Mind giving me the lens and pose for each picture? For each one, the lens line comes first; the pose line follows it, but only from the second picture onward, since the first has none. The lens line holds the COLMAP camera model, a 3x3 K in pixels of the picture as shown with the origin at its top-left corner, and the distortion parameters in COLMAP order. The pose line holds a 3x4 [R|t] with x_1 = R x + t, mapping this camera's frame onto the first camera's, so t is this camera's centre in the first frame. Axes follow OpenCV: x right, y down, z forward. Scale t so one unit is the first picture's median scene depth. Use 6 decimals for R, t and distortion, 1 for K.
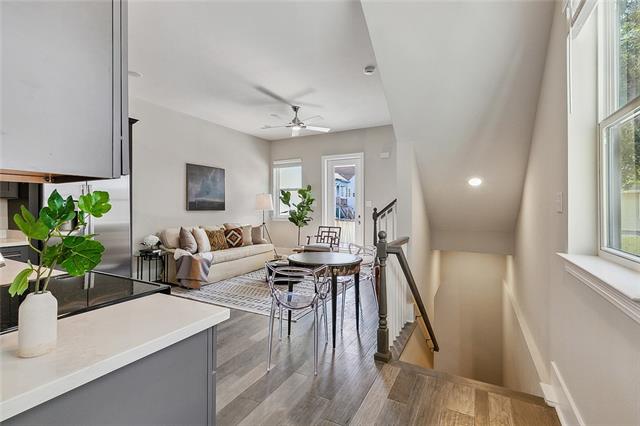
lens RADIAL K [[305.7, 0, 320.0], [0, 305.7, 213.0], [0, 0, 1]] dist [0.002109, 0.000459]
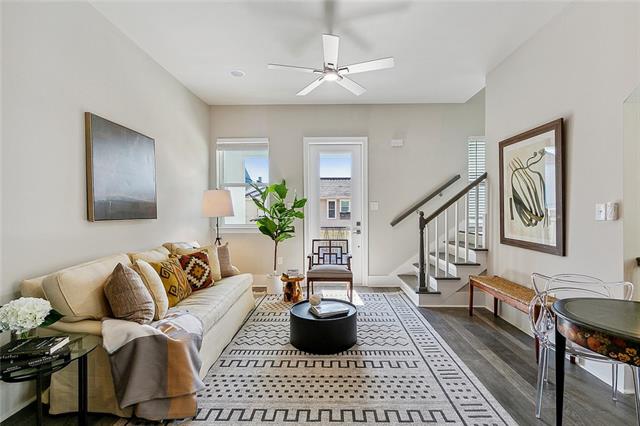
lens RADIAL K [[305.7, 0, 320.0], [0, 305.7, 213.0], [0, 0, 1]] dist [0.002109, 0.000459]
pose [[0.872113, -0.009043, 0.489221, -0.333025], [0.015754, 0.999830, -0.009603, -0.008373], [-0.489051, 0.016082, 0.872107, 0.421951]]
